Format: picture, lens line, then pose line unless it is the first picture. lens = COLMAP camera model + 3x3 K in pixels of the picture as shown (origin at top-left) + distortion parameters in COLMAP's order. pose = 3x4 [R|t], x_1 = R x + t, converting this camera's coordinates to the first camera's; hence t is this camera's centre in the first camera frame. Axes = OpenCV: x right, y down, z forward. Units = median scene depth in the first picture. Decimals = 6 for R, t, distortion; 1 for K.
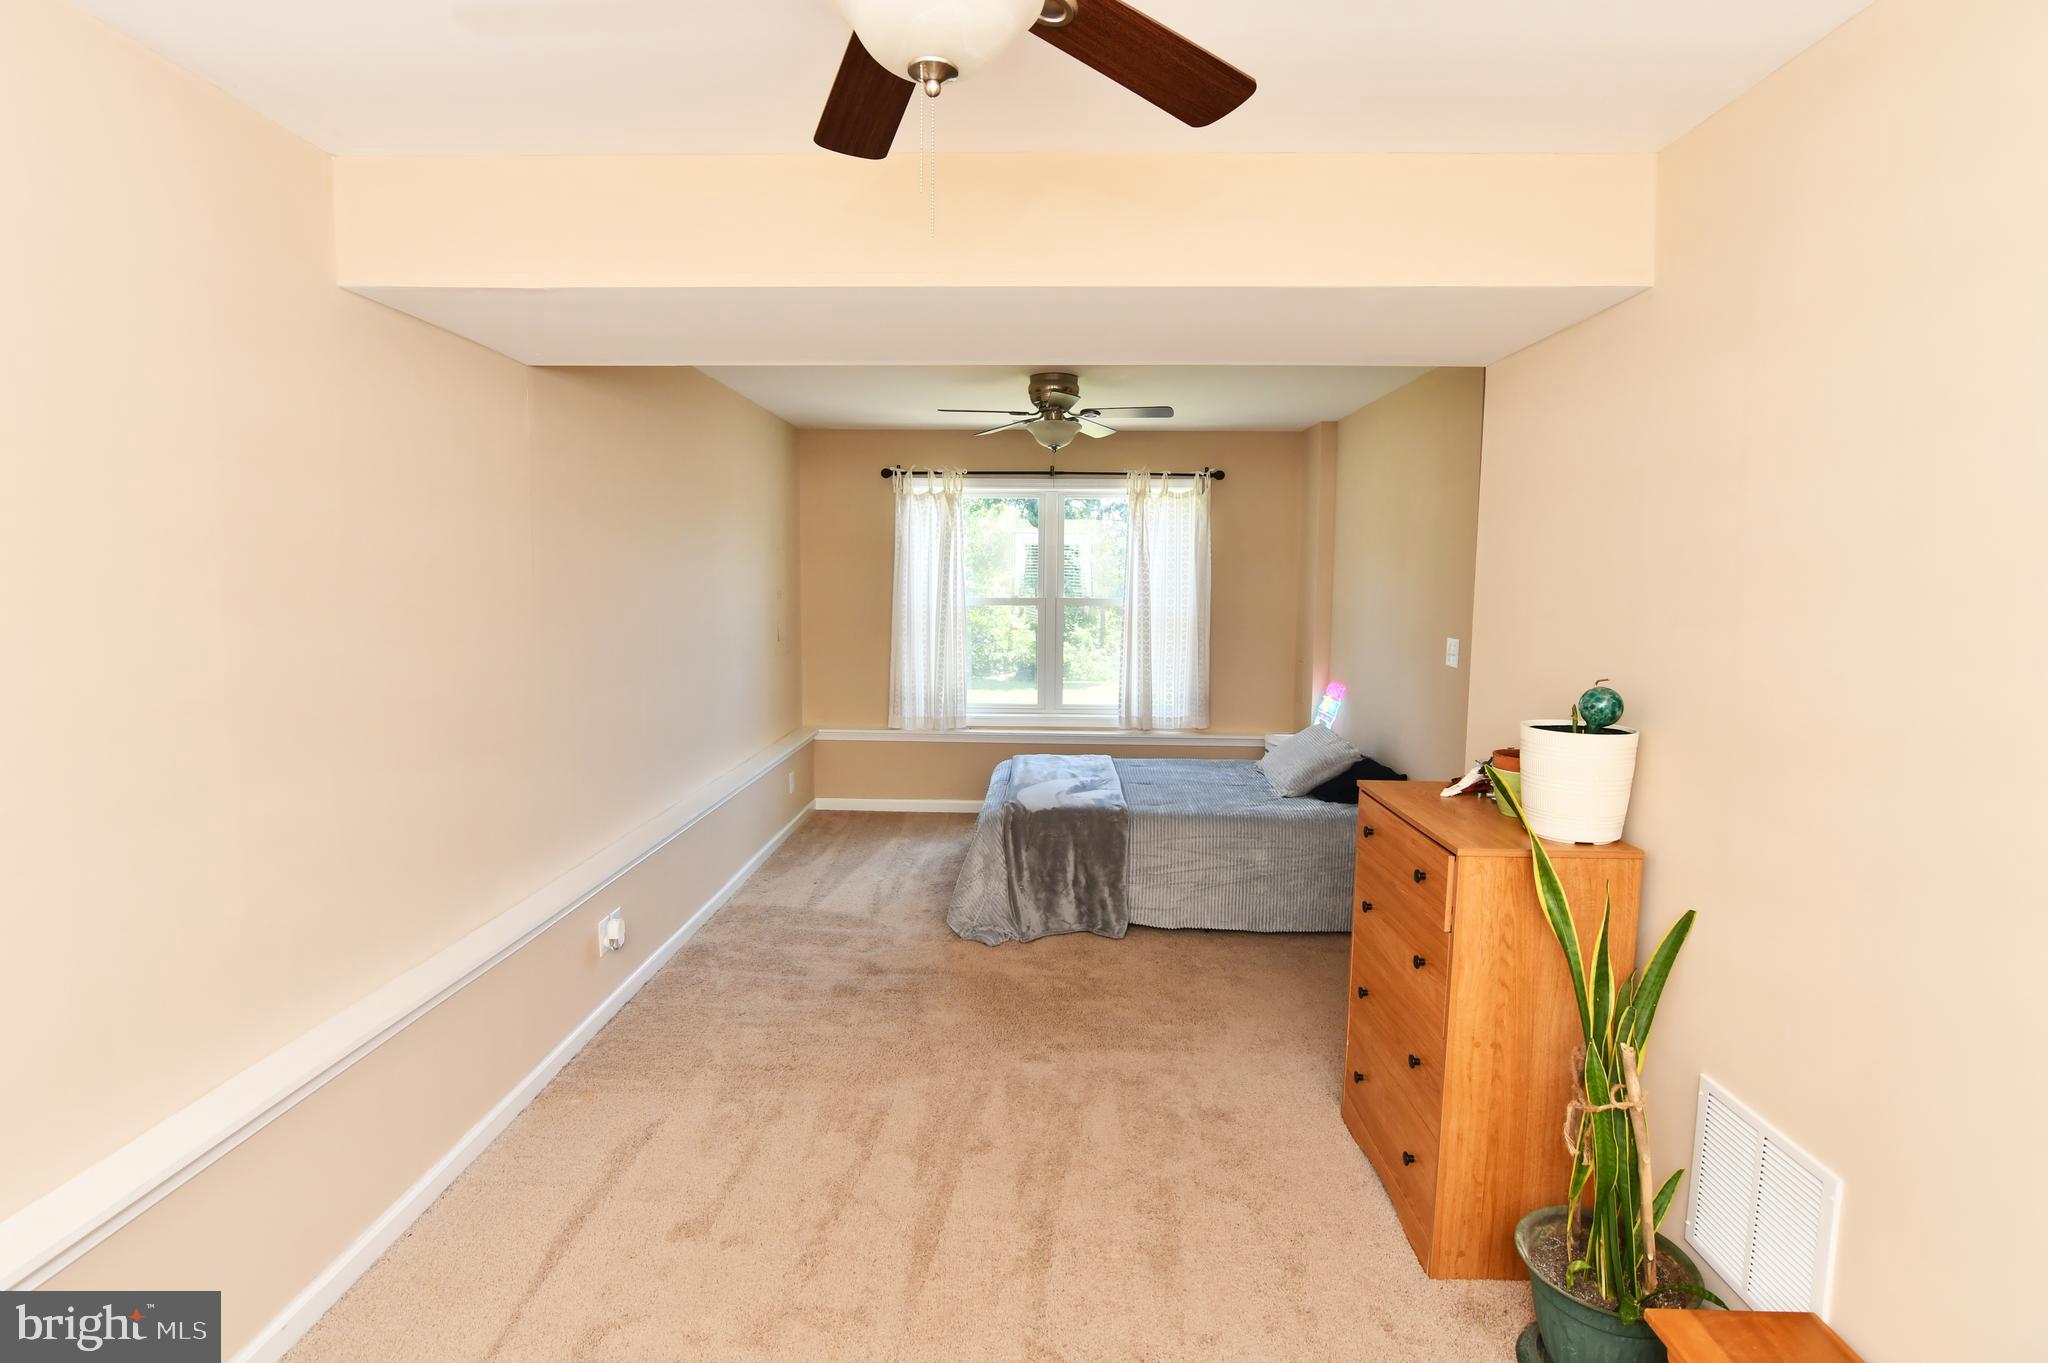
lens RADIAL K [[997.6, 0, 1021.0], [0, 997.6, 680.2], [0, 0, 1]] dist [-0.027405, 0.006765]
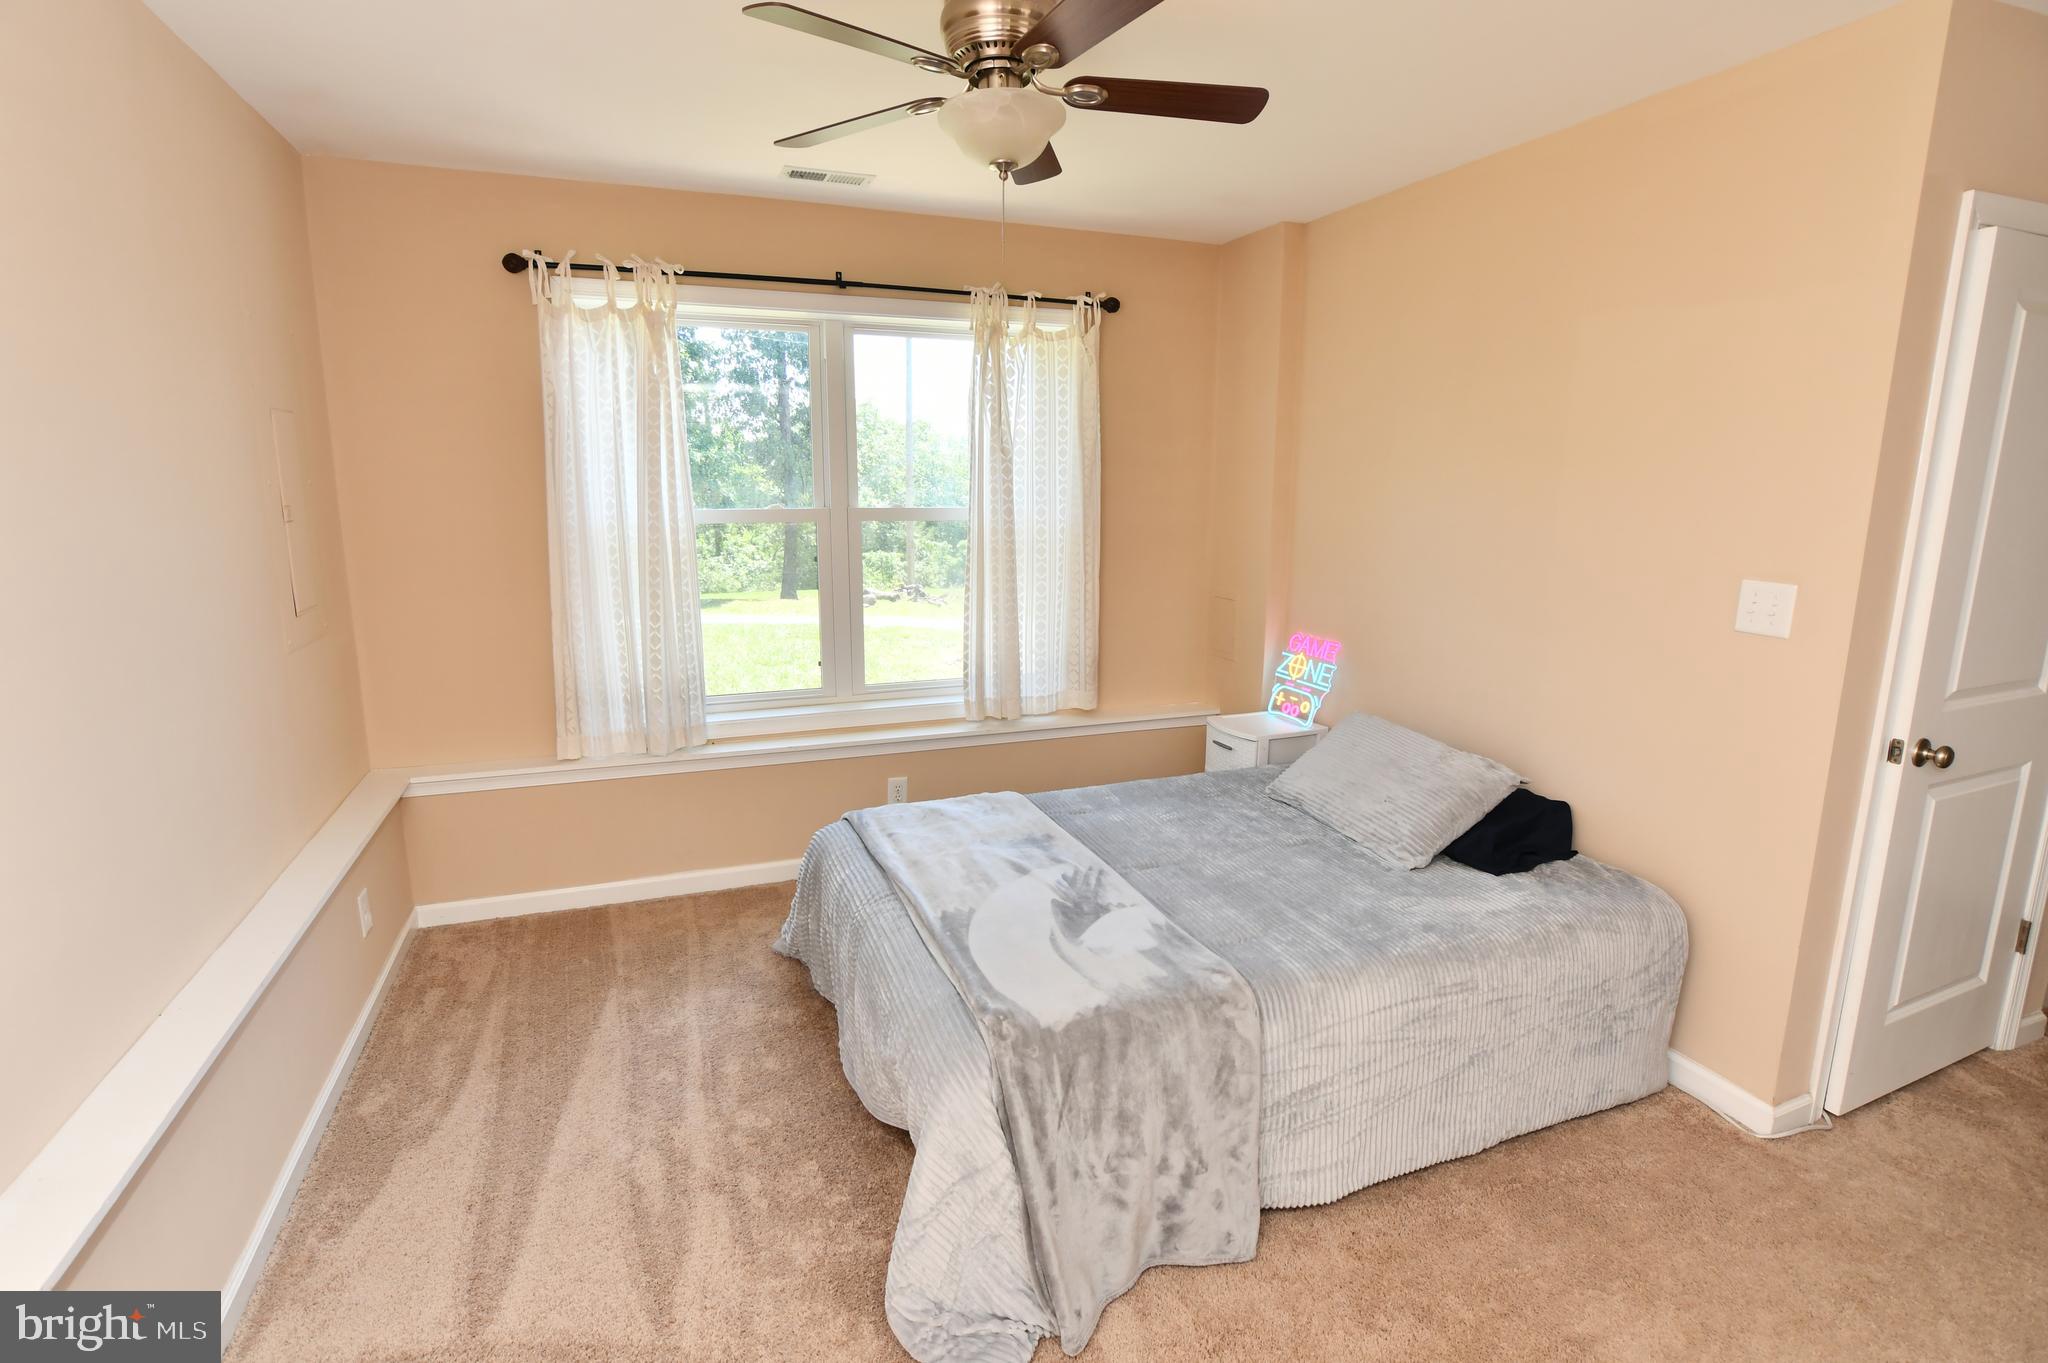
lens RADIAL K [[997.6, 0, 1029.0], [0, 997.6, 674.1], [0, 0, 1]] dist [-0.027405, 0.006765]
pose [[0.921301, -0.078310, 0.380884, -0.101964], [0.042279, 0.993878, 0.102076, -0.042588], [-0.386546, -0.077939, 0.918971, 0.429410]]
